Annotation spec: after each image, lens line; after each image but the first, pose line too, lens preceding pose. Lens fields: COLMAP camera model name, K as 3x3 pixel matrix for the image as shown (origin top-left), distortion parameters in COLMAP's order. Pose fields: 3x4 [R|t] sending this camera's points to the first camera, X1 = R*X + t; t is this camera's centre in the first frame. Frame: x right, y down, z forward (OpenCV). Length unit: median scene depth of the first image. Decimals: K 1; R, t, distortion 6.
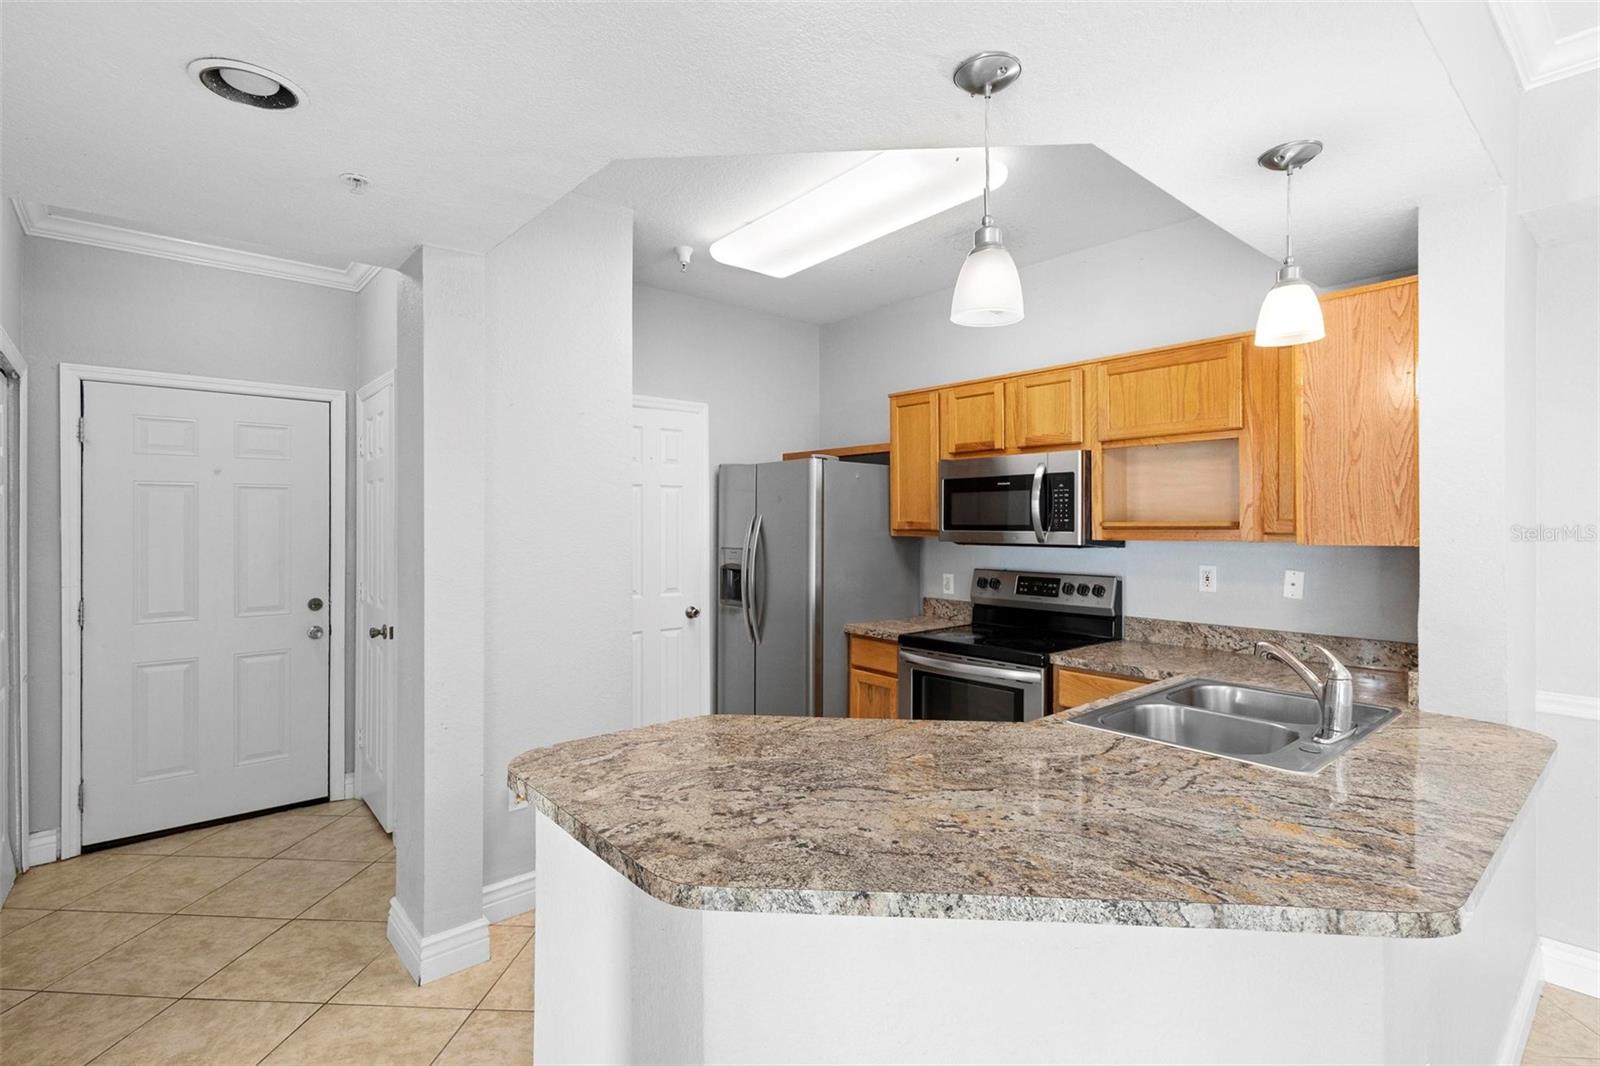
lens RADIAL K [[757.5, 0, 806.9], [0, 757.5, 518.8], [0, 0, 1]] dist [0.007885, -0.000192]
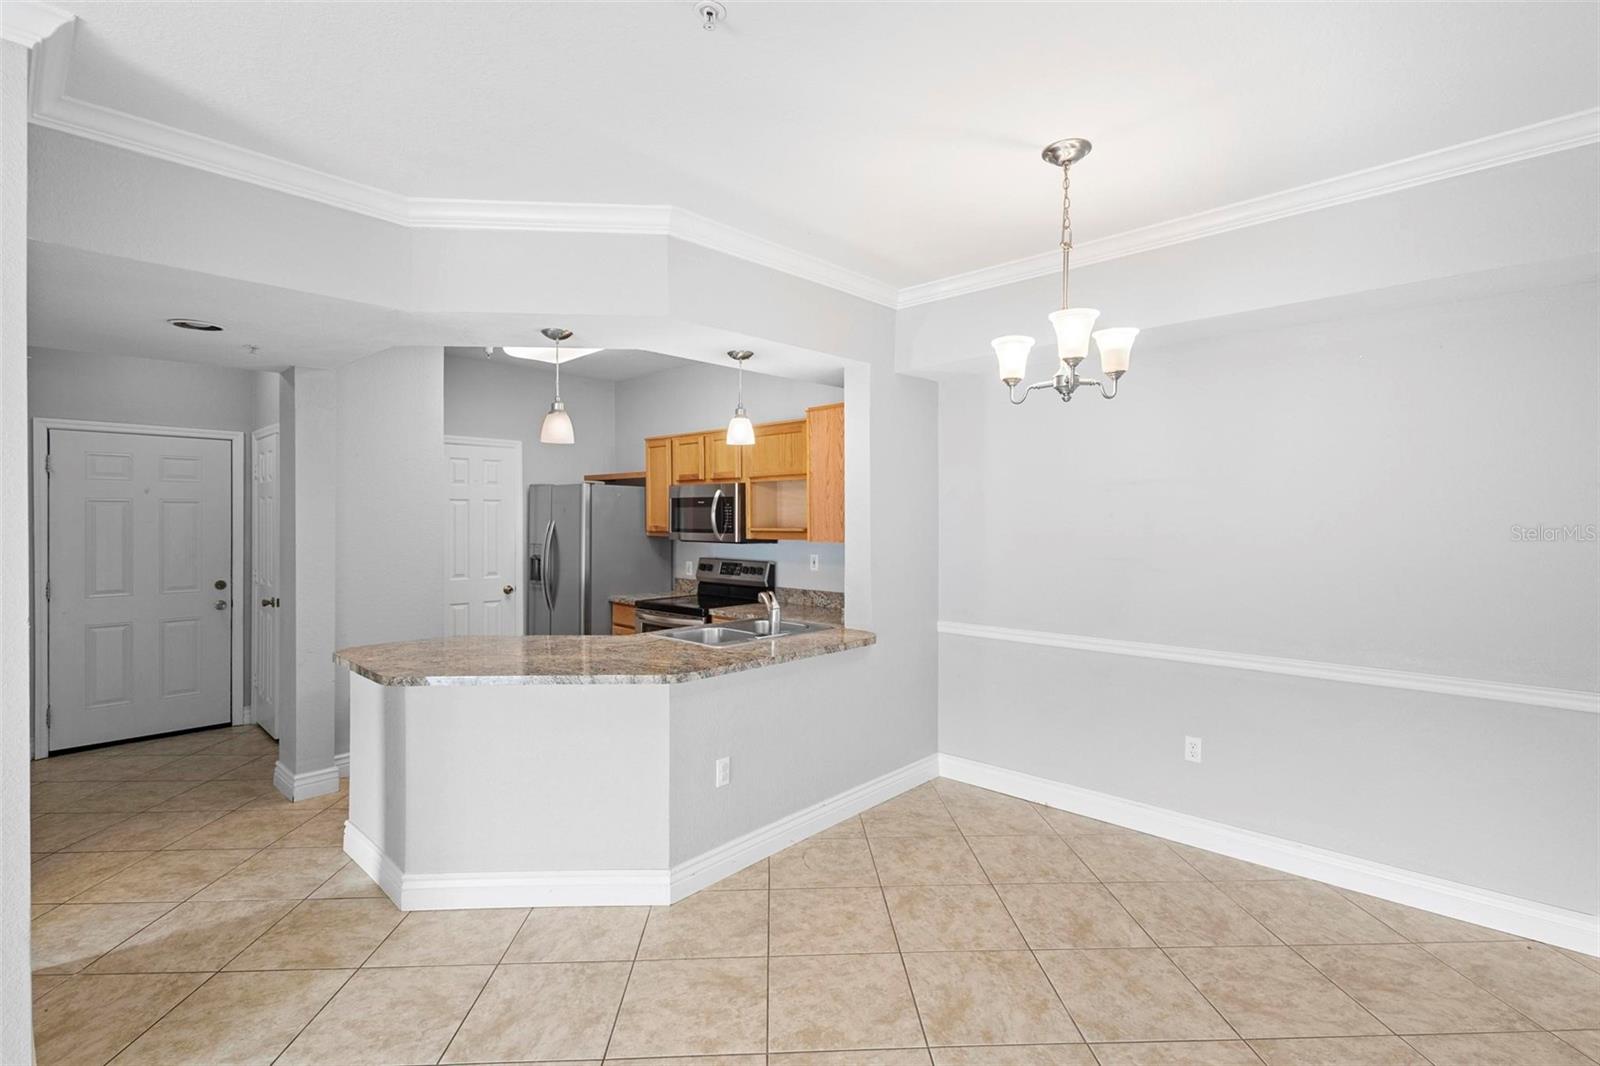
lens RADIAL K [[740.1, 0, 803.6], [0, 740.1, 517.4], [0, 0, 1]] dist [0.012038, -0.003570]
pose [[0.994564, 0.001869, 0.104114, 0.331949], [-0.002434, 0.999983, 0.005301, -0.025944], [-0.104102, -0.005525, 0.994551, -0.566561]]
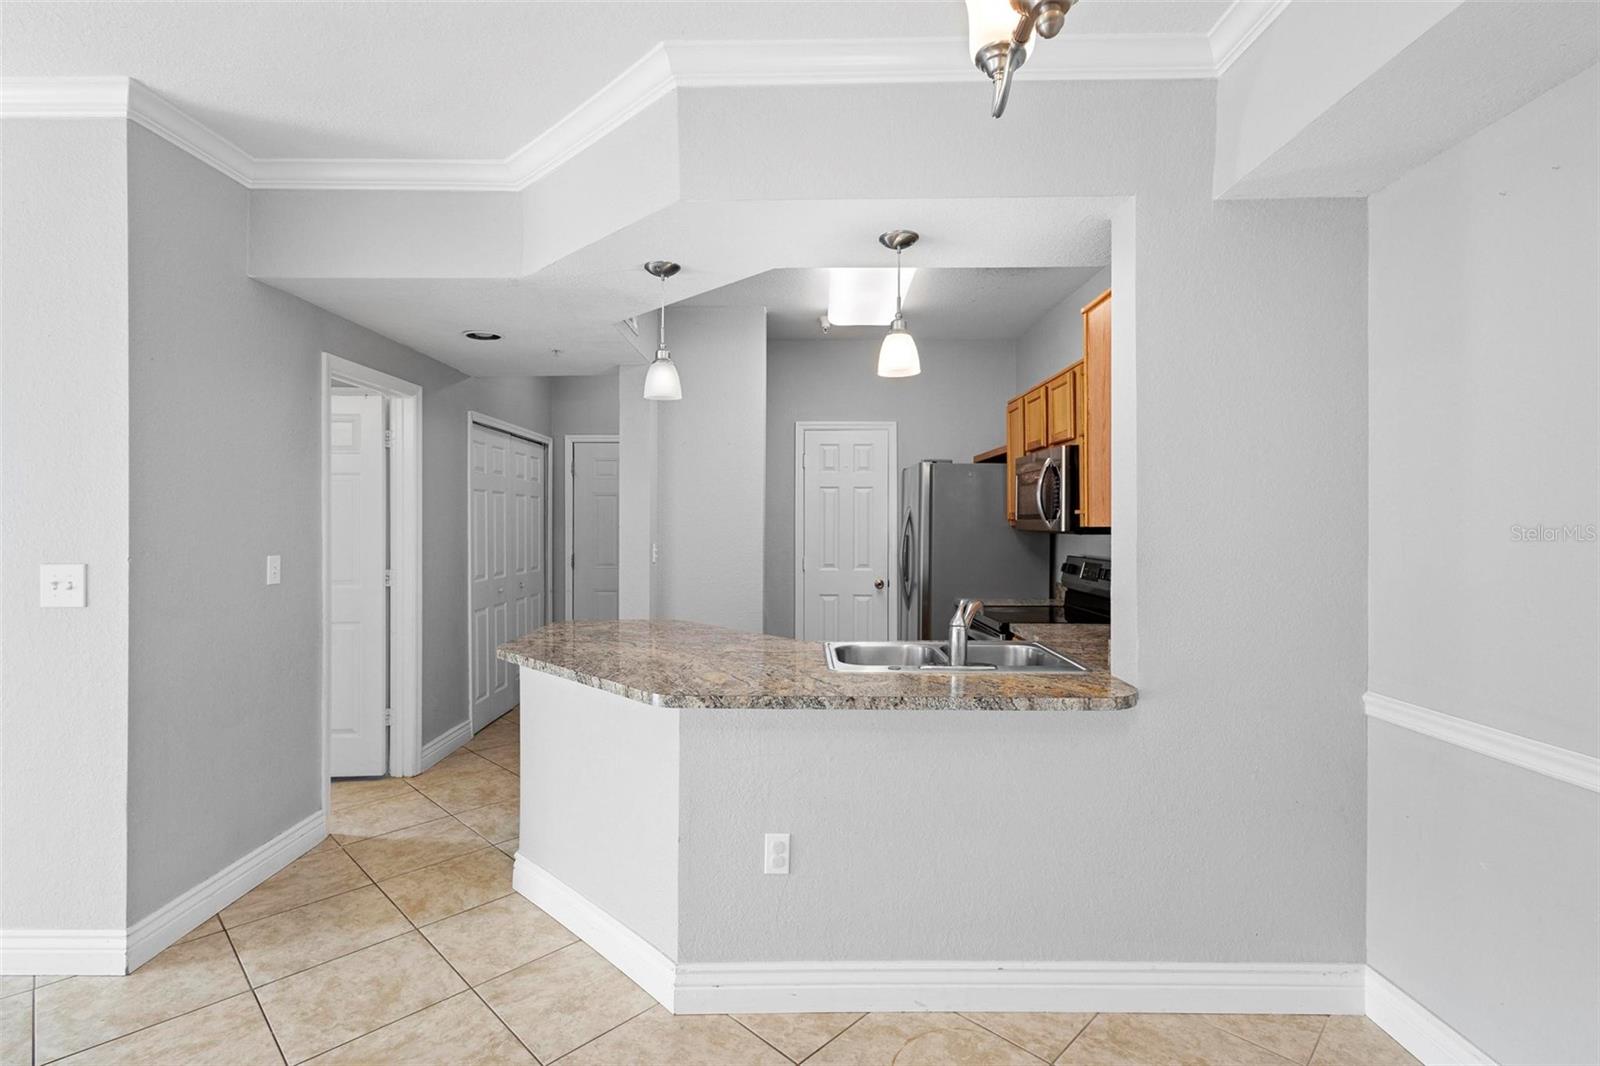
lens RADIAL K [[750.0, 0, 796.3], [0, 750.0, 521.9], [0, 0, 1]] dist [0.011260, -0.000740]
pose [[0.750786, 0.001411, -0.660544, 0.779605], [0.000880, 0.999995, 0.003137, 0.016884], [0.660544, -0.002936, 0.750781, -0.080673]]
